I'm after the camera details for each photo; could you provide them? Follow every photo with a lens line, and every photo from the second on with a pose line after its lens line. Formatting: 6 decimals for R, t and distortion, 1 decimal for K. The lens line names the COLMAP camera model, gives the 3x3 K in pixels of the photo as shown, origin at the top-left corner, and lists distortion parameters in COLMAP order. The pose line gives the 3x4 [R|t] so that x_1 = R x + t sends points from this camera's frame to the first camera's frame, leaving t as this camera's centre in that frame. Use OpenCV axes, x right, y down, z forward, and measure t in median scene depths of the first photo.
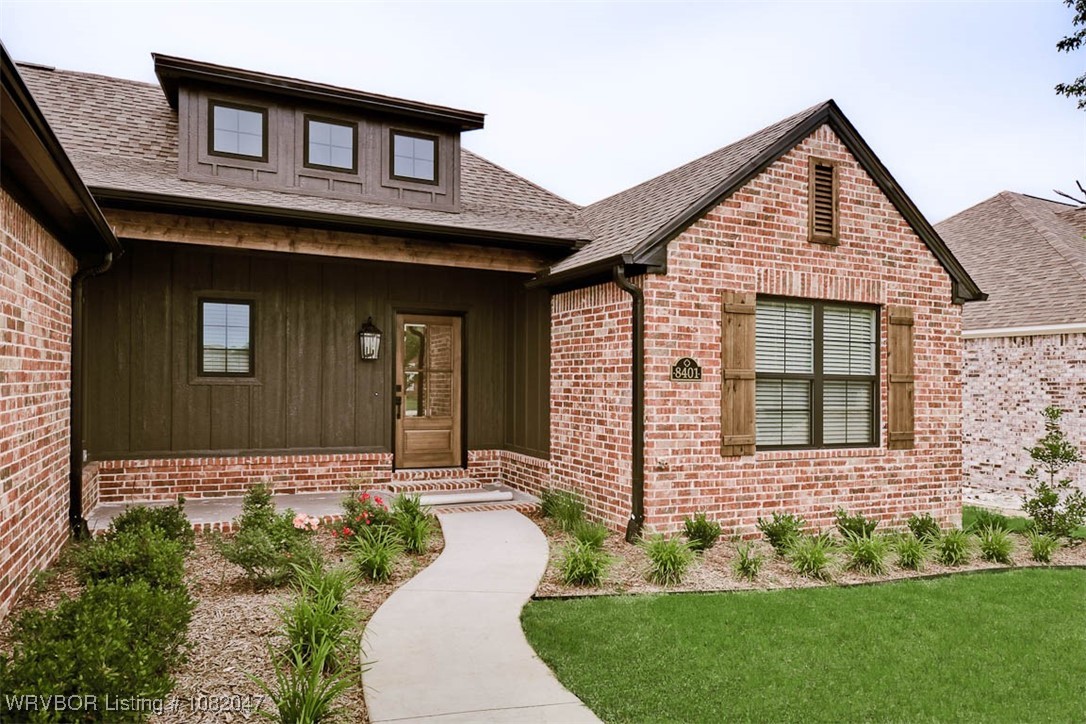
lens RADIAL K [[736.8, 0, 543.9], [0, 736.8, 381.6], [0, 0, 1]] dist [-0.004502, -0.003090]
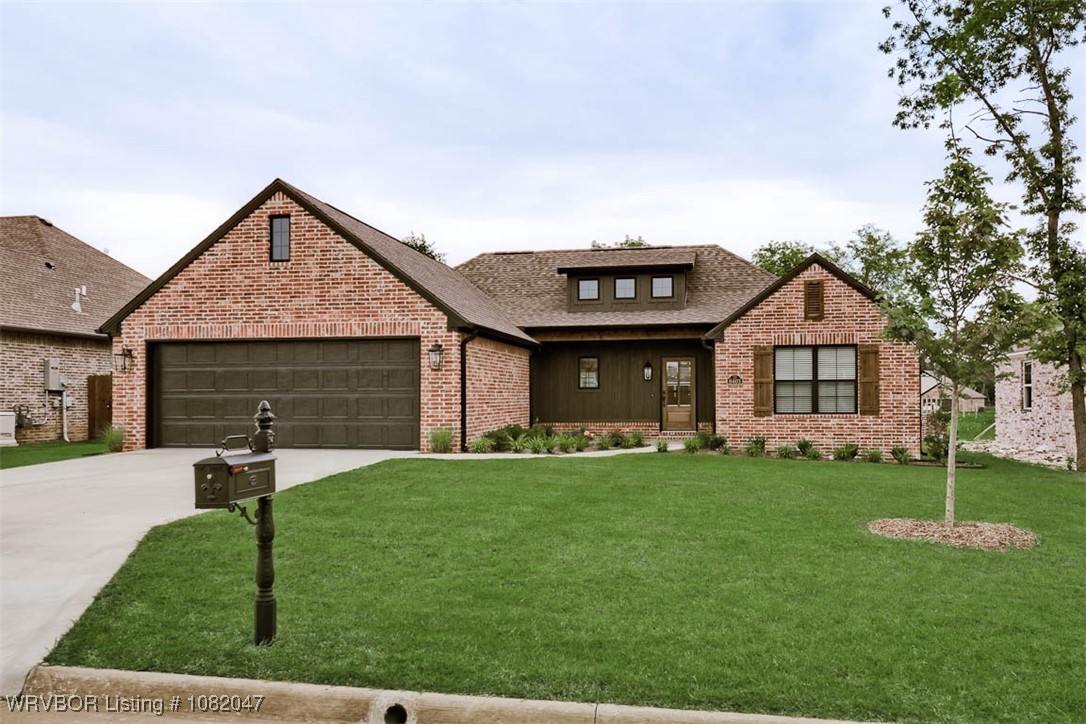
lens RADIAL K [[498.3, 0, 550.4], [0, 498.3, 358.5], [0, 0, 1]] dist [-0.004590, -0.001154]
pose [[0.838098, -0.059843, -0.542228, 0.514295], [0.021531, 0.996819, -0.076734, 0.023310], [0.545095, 0.052636, 0.836720, -0.634333]]
